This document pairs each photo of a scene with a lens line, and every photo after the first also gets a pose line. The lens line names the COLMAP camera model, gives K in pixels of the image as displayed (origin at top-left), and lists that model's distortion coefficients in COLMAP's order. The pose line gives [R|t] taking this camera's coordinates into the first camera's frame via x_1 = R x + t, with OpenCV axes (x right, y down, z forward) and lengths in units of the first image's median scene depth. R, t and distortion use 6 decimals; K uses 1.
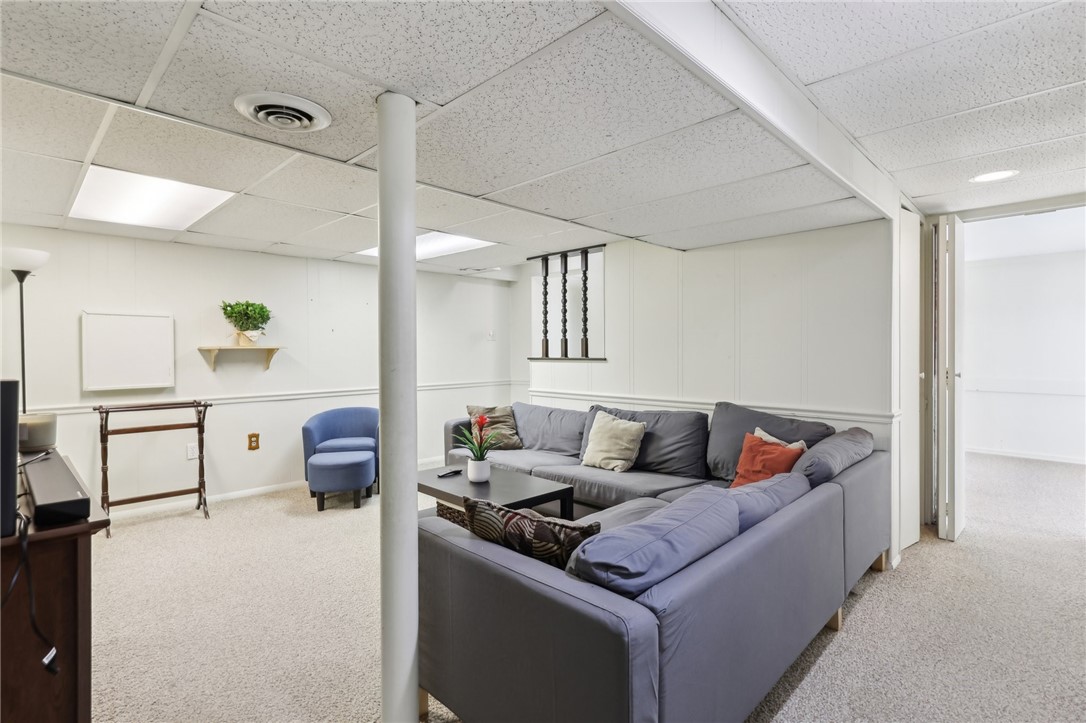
lens RADIAL K [[516.1, 0, 542.1], [0, 516.1, 358.6], [0, 0, 1]] dist [0.005175, 0.000698]
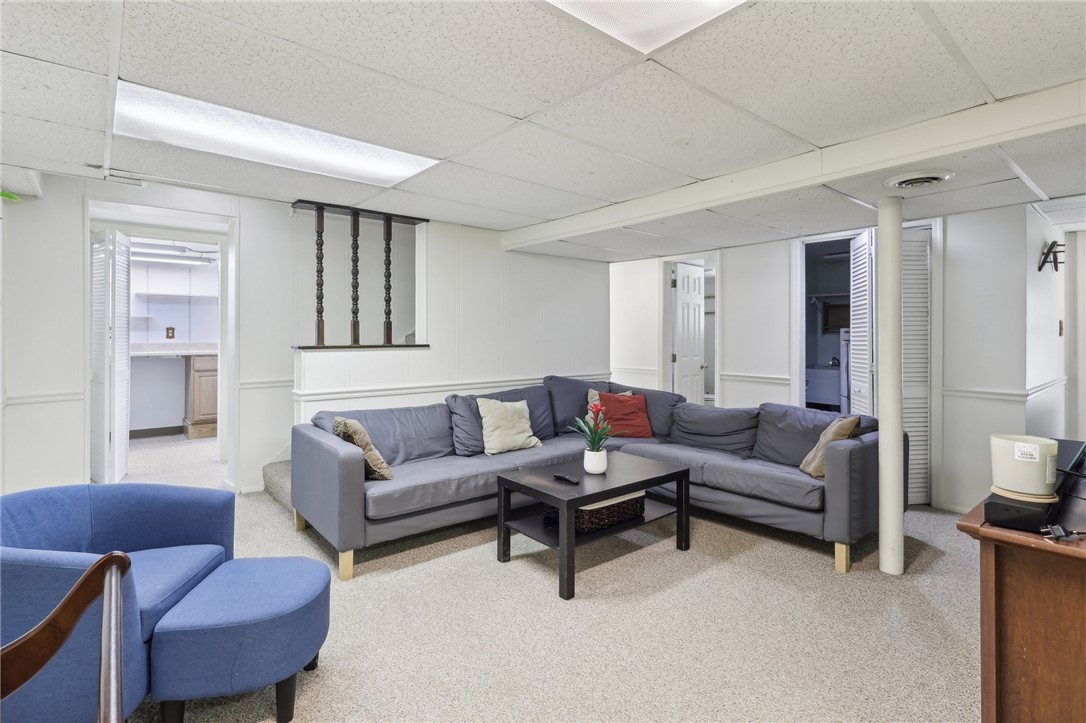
lens RADIAL K [[540.8, 0, 540.7], [0, 540.8, 329.7], [0, 0, 1]] dist [0.000021, 0.000005]
pose [[0.104289, 0.013649, 0.994453, -0.786246], [0.012458, 0.999809, -0.015029, -0.009829], [-0.994469, 0.013957, 0.104099, 0.684459]]
